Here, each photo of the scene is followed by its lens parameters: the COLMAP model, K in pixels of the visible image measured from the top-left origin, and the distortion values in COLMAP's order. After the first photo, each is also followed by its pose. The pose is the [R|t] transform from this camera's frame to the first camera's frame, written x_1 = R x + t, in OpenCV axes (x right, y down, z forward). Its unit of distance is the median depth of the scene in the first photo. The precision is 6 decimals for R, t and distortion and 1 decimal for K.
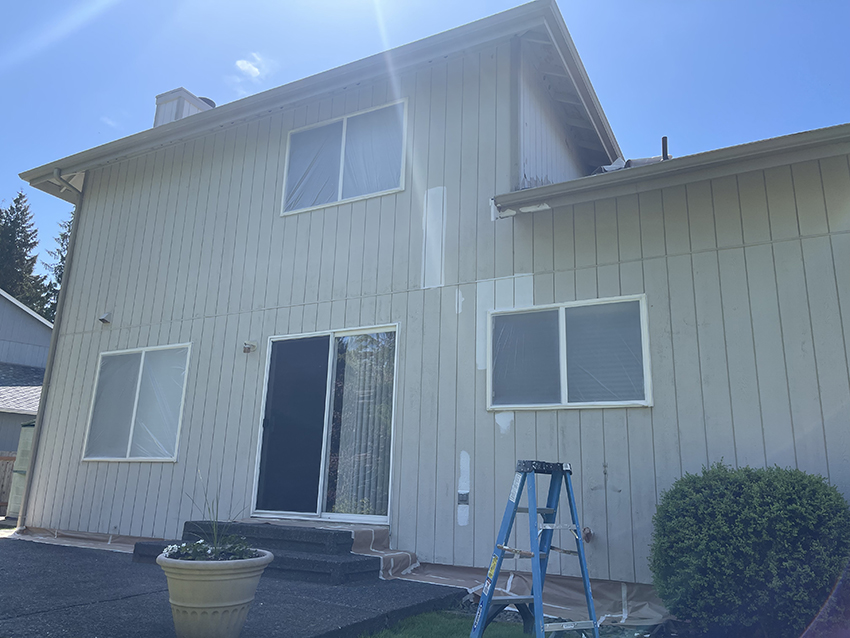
lens RADIAL K [[638.7, 0, 427.7], [0, 638.7, 323.9], [0, 0, 1]] dist [0.054579, -0.069210]
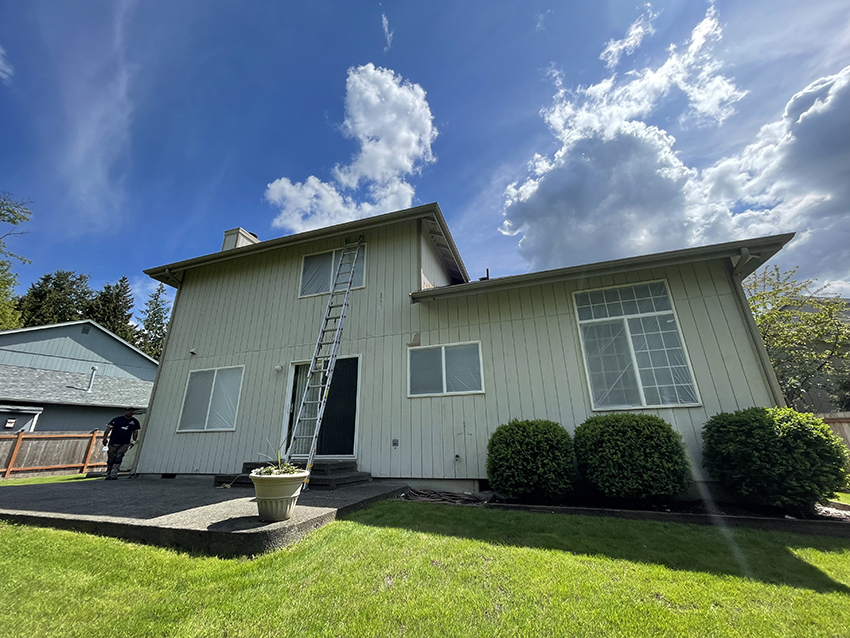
lens RADIAL K [[344.3, 0, 421.0], [0, 344.3, 316.4], [0, 0, 1]] dist [-0.002917, 0.000437]
pose [[0.986068, 0.014627, 0.165699, -0.053909], [0.002818, 0.994515, -0.104556, -0.006042], [-0.166320, 0.103566, 0.980618, -0.111715]]
